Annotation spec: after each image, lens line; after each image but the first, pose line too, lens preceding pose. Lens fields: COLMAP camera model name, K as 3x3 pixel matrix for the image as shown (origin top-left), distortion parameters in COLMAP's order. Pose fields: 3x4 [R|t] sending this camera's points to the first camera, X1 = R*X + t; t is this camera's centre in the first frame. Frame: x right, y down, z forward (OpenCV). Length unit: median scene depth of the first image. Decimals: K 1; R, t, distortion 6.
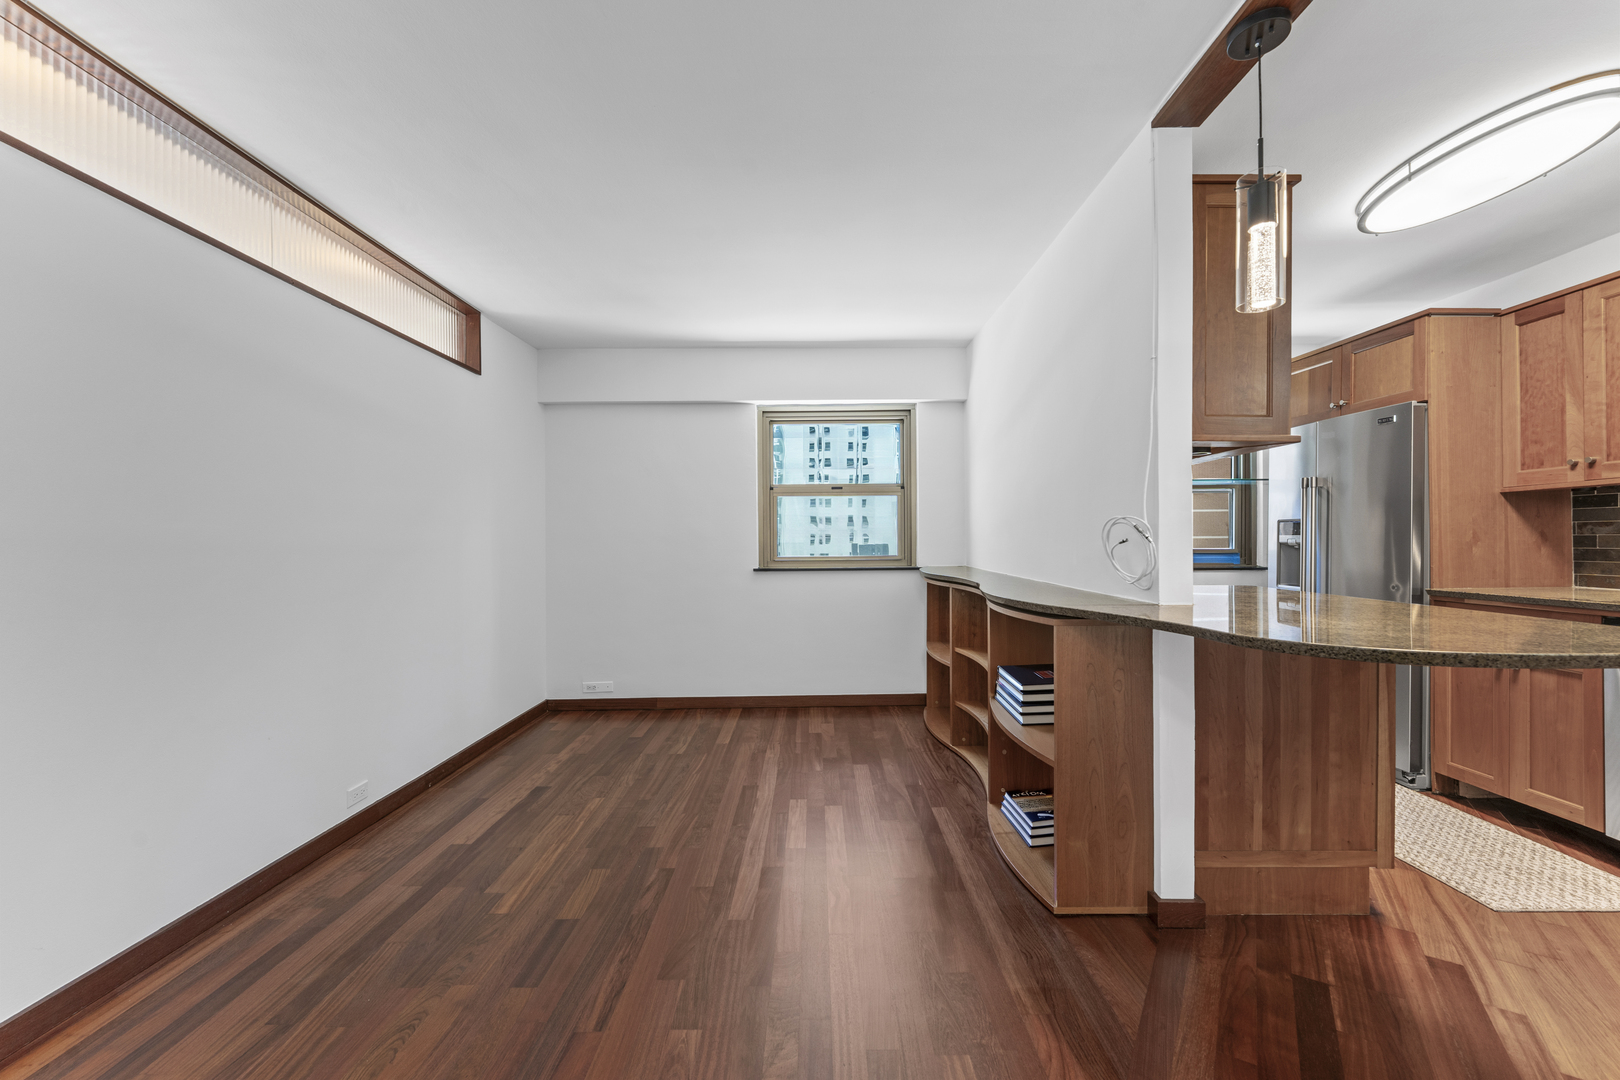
lens RADIAL K [[647.6, 0, 810.0], [0, 647.6, 540.0], [0, 0, 1]] dist [-0.002763, 0.000283]
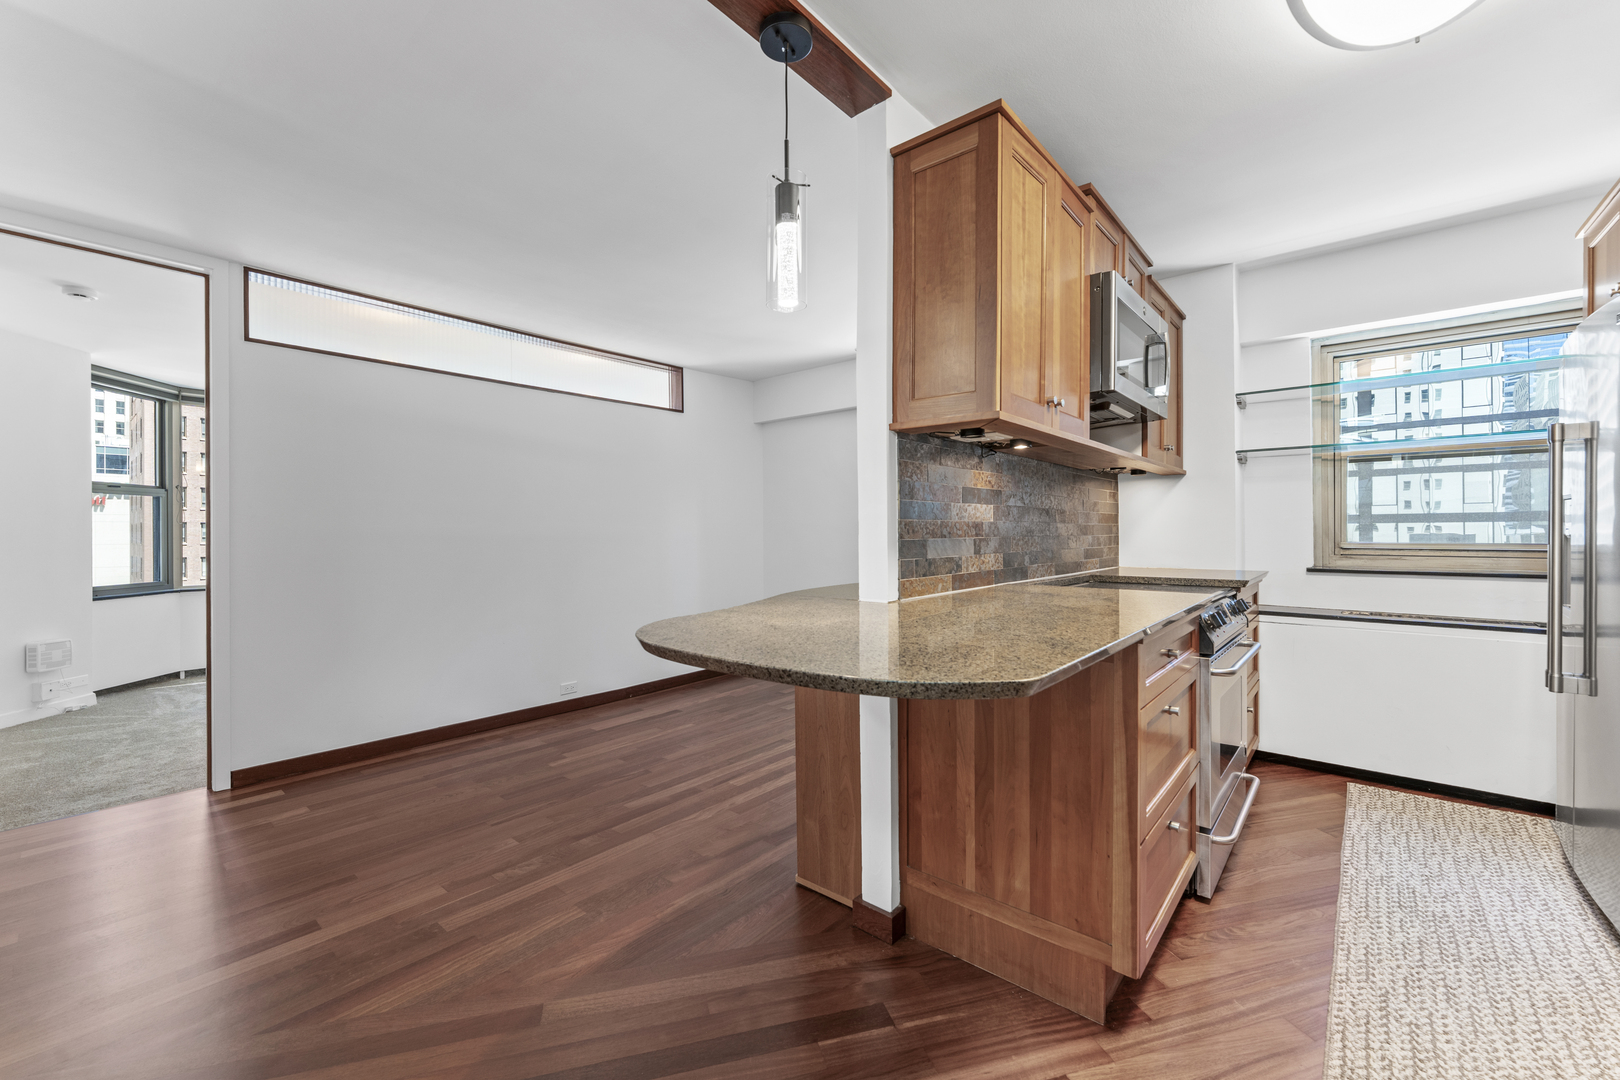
lens RADIAL K [[648.8, 0, 812.5], [0, 648.8, 530.5], [0, 0, 1]] dist [-0.002480, 0.000142]
pose [[0.764785, -0.001706, -0.644283, 0.981313], [0.004332, 0.999988, 0.002494, -0.007980], [0.644271, -0.004698, 0.764783, 0.174682]]
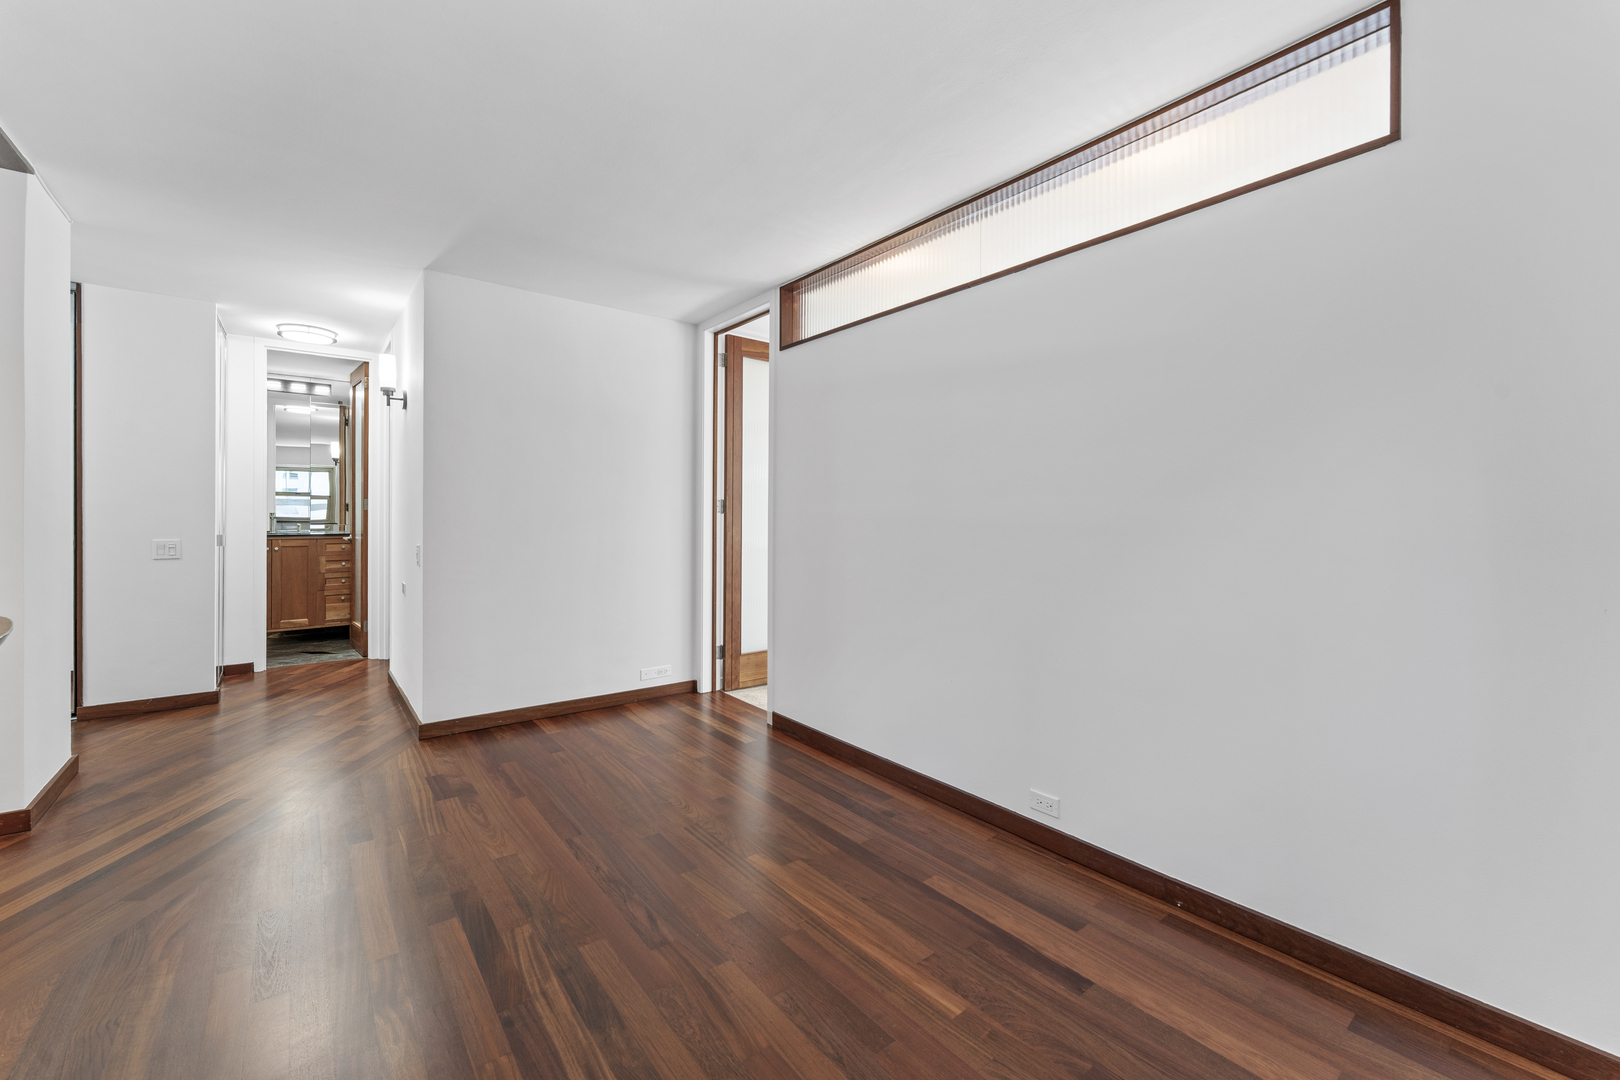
lens RADIAL K [[649.4, 0, 820.4], [0, 649.4, 516.7], [0, 0, 1]] dist [-0.000455, 0.000126]
pose [[-0.777242, -0.004871, -0.629183, 0.128706], [-0.003713, 0.999988, -0.003155, -0.001399], [0.629191, -0.000116, -0.777251, 1.791132]]
